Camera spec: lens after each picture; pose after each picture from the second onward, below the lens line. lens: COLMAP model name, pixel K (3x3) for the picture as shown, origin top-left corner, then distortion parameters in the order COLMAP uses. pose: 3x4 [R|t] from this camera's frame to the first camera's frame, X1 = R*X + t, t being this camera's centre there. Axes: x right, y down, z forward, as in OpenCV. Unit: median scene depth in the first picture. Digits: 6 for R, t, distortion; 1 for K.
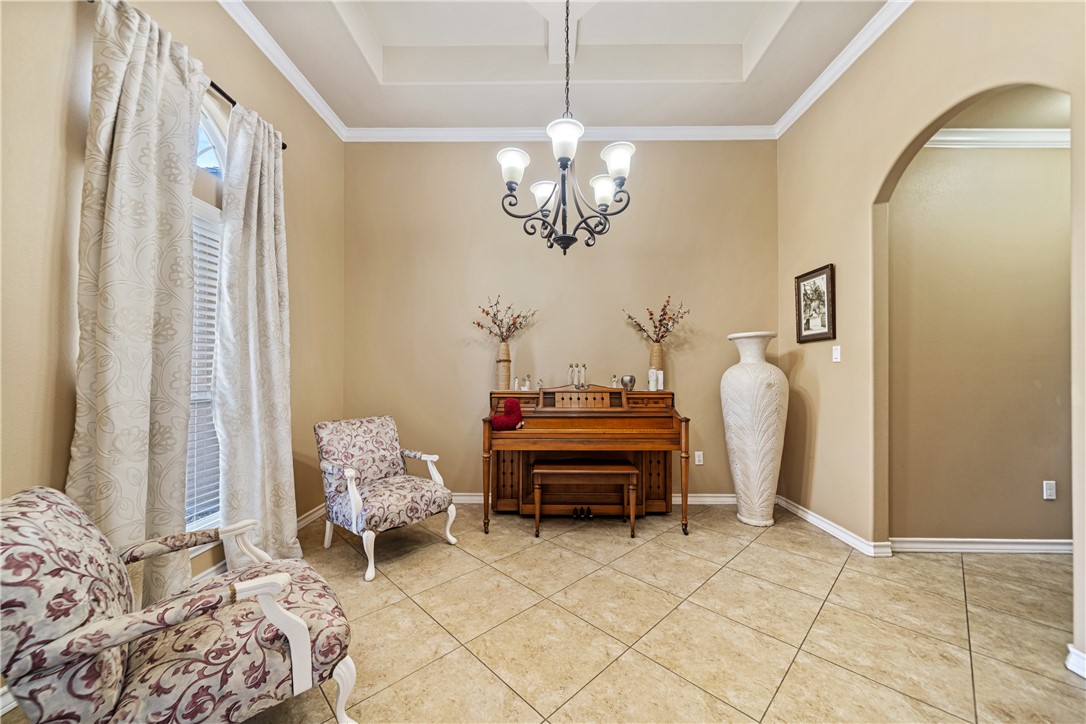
lens RADIAL K [[392.3, 0, 541.9], [0, 392.3, 371.0], [0, 0, 1]] dist [-0.004918, 0.000558]
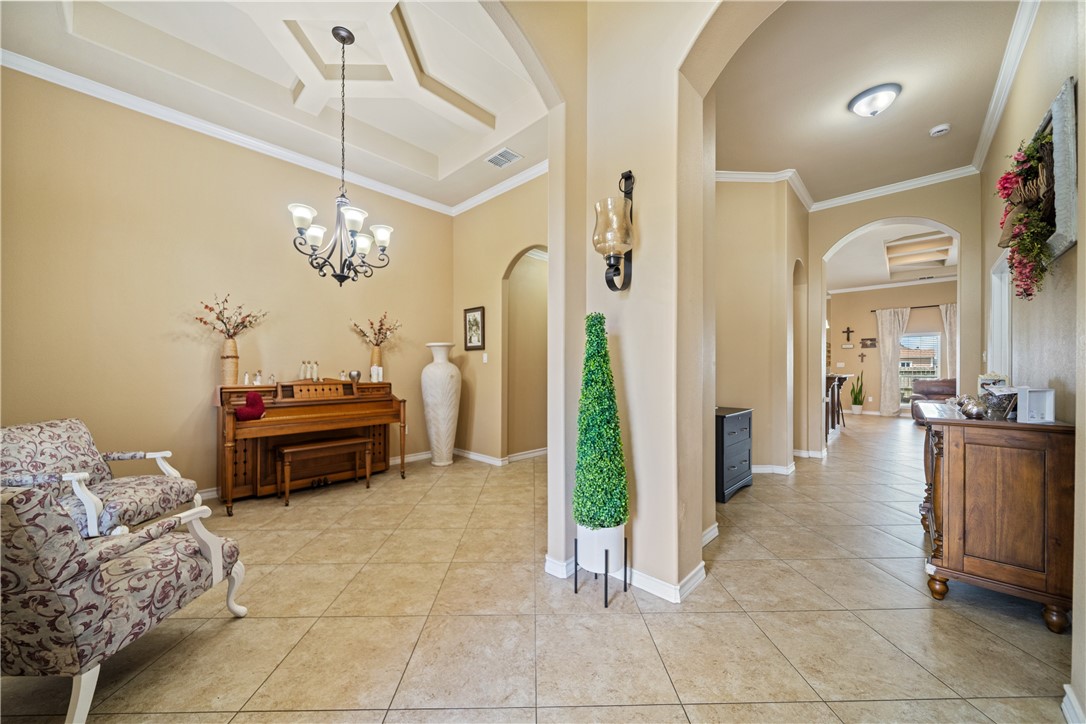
lens RADIAL K [[392.3, 0, 536.0], [0, 392.3, 368.4], [0, 0, 1]] dist [-0.004918, 0.000558]
pose [[0.690956, 0.001678, 0.722895, -0.424930], [-0.005174, 0.999983, 0.002625, -0.003512], [-0.722879, -0.005554, 0.690953, -0.448211]]
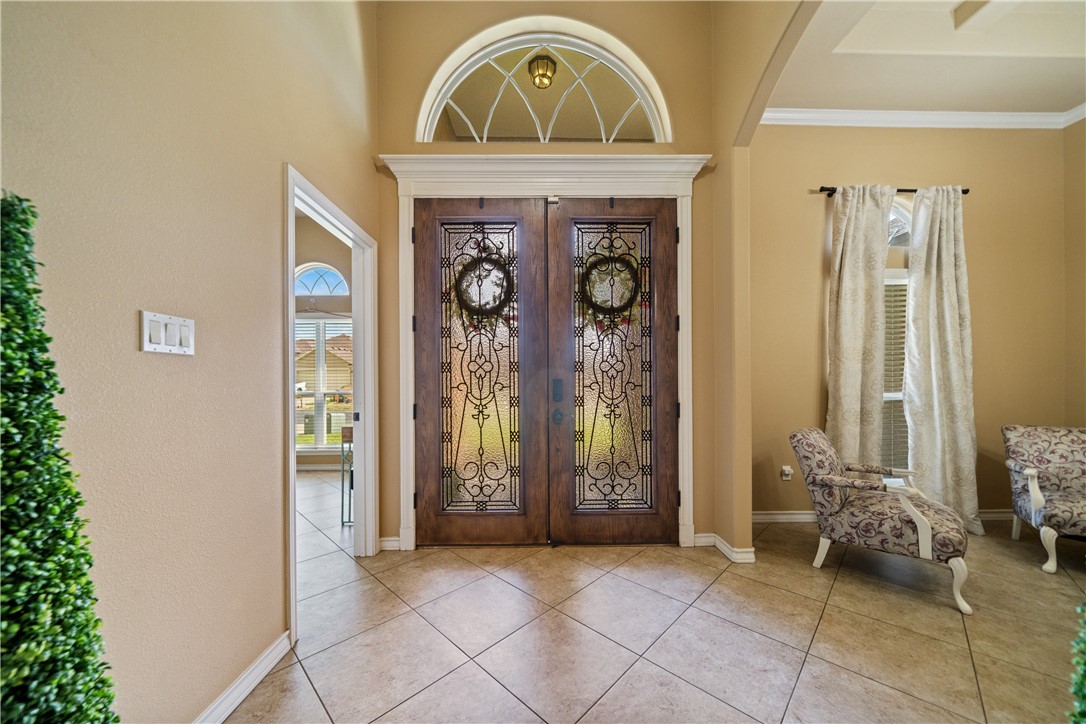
lens RADIAL K [[374.4, 0, 549.1], [0, 374.4, 380.5], [0, 0, 1]] dist [-0.003301, -0.000087]
pose [[0.035746, -0.003165, -0.999356, 0.519250], [0.009608, 0.999950, -0.002823, -0.003136], [0.999315, -0.009501, 0.035774, -0.390214]]
